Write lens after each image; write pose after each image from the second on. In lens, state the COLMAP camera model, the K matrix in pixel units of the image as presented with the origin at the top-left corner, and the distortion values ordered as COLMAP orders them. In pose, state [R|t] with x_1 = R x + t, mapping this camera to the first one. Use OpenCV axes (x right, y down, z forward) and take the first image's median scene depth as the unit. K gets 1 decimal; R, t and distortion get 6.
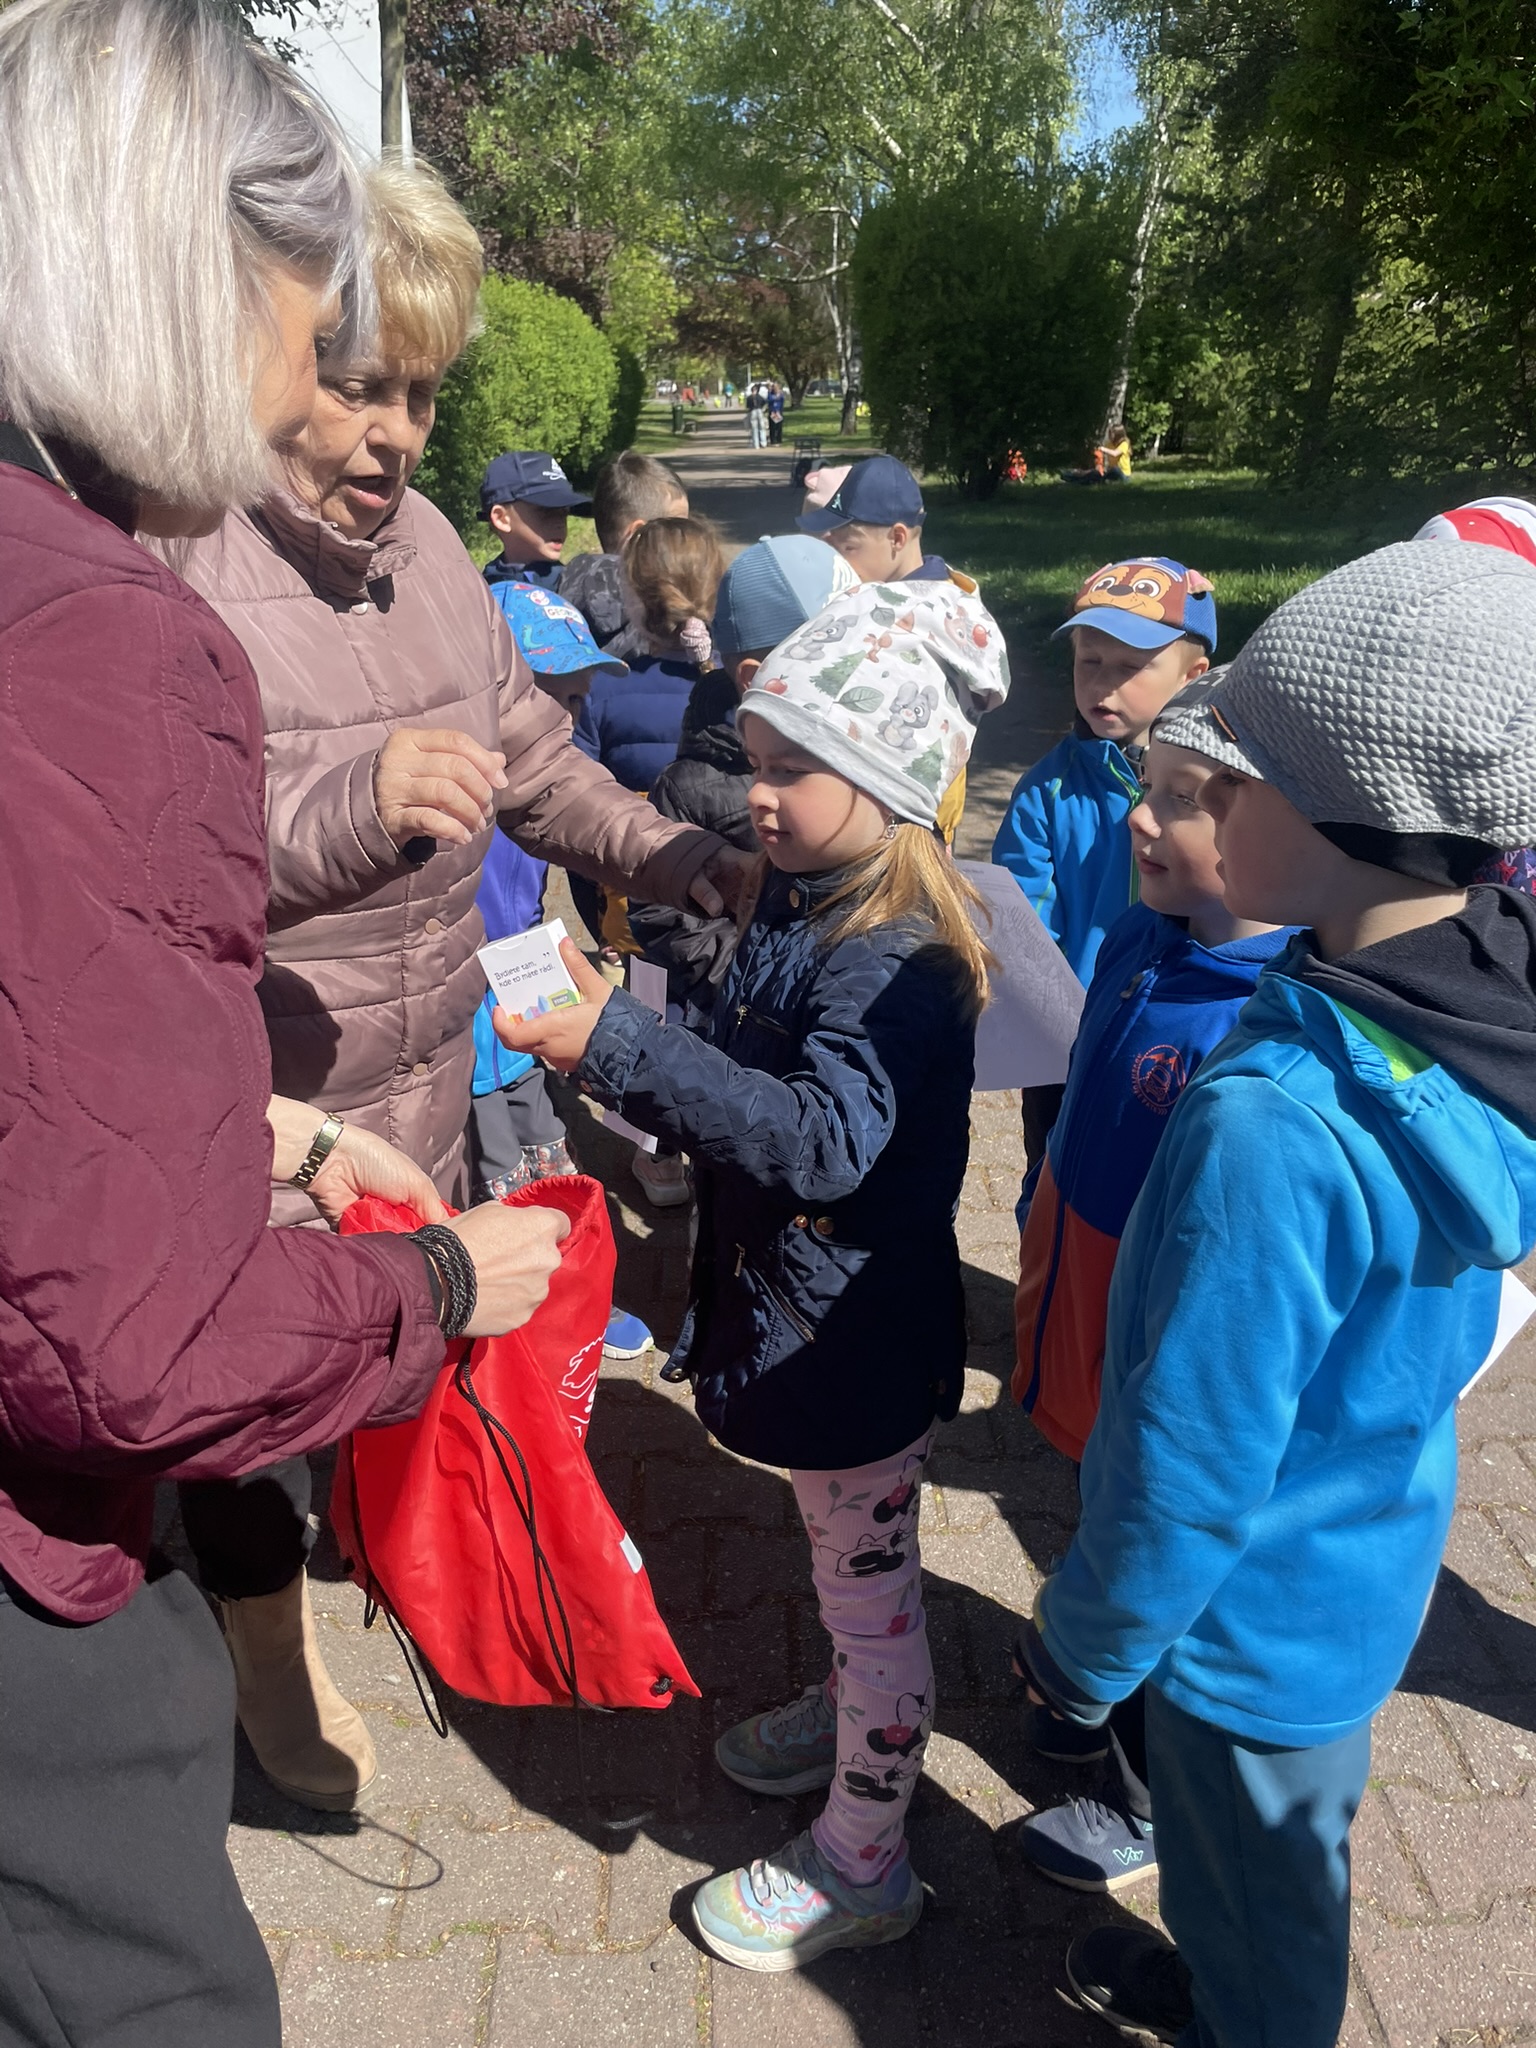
lens RADIAL K [[1556.5, 0, 769.4], [0, 1556.5, 1029.8], [0, 0, 1]] dist [-0.008076, -0.001088]
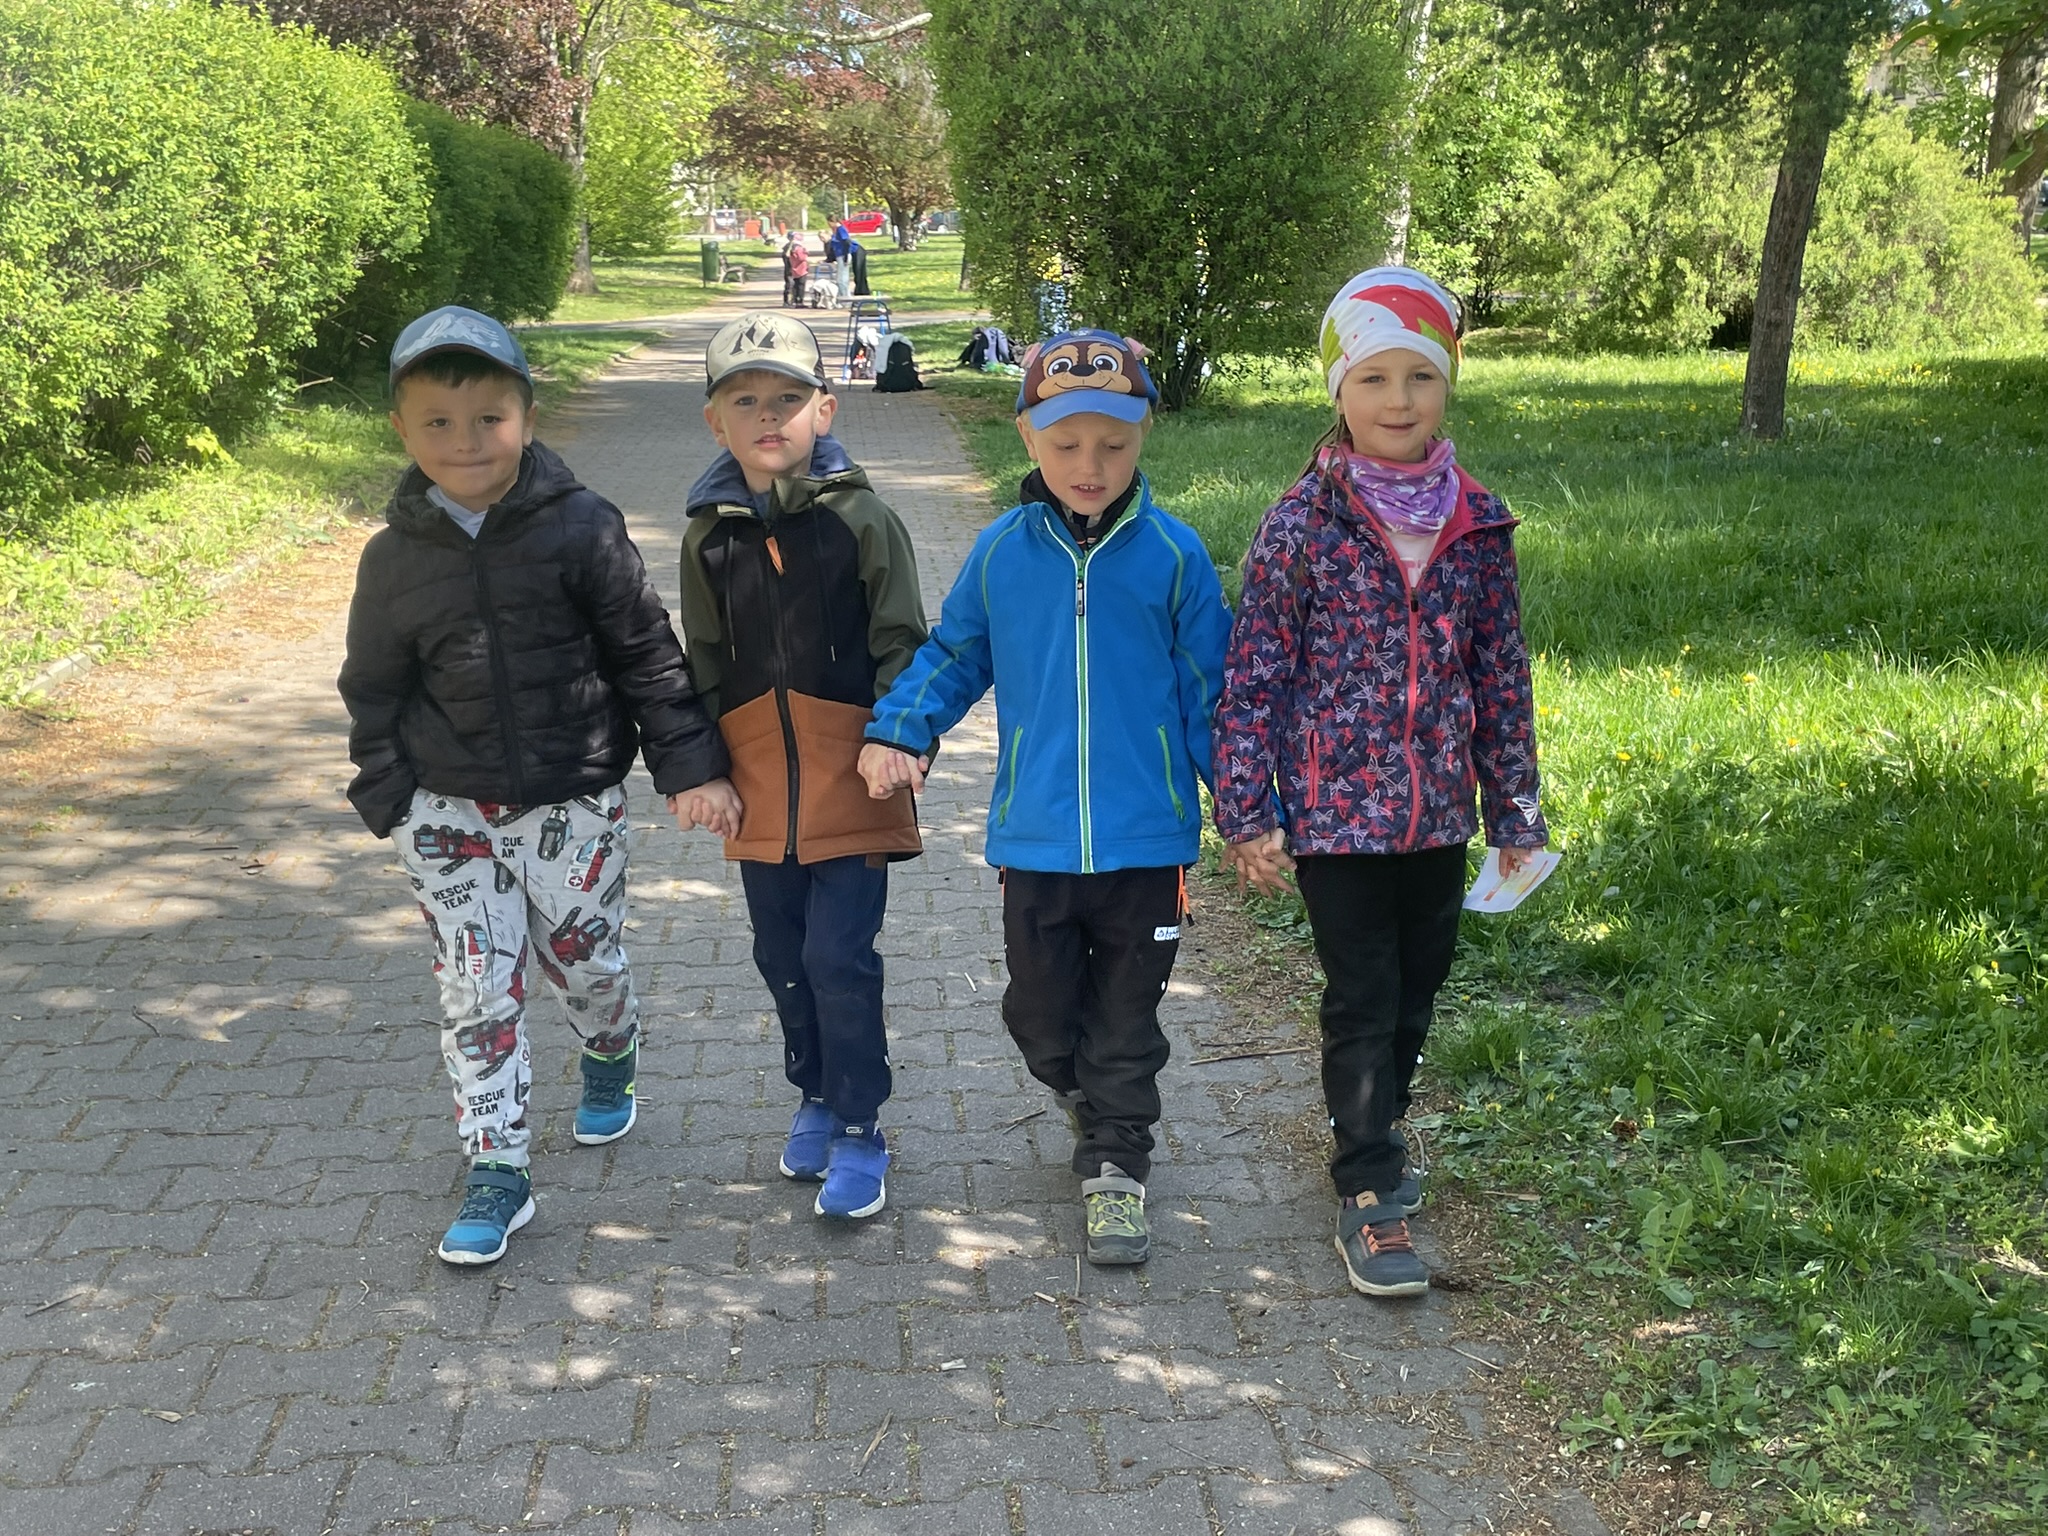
lens RADIAL K [[2265.4, 0, 1023.3], [0, 2265.4, 764.9], [0, 0, 1]] dist [0.025277, 0.000000]
pose [[0.998213, -0.004364, 0.059591, 0.023696], [0.013632, 0.987661, -0.156015, -0.059499], [-0.058175, 0.156549, 0.985955, 0.147854]]
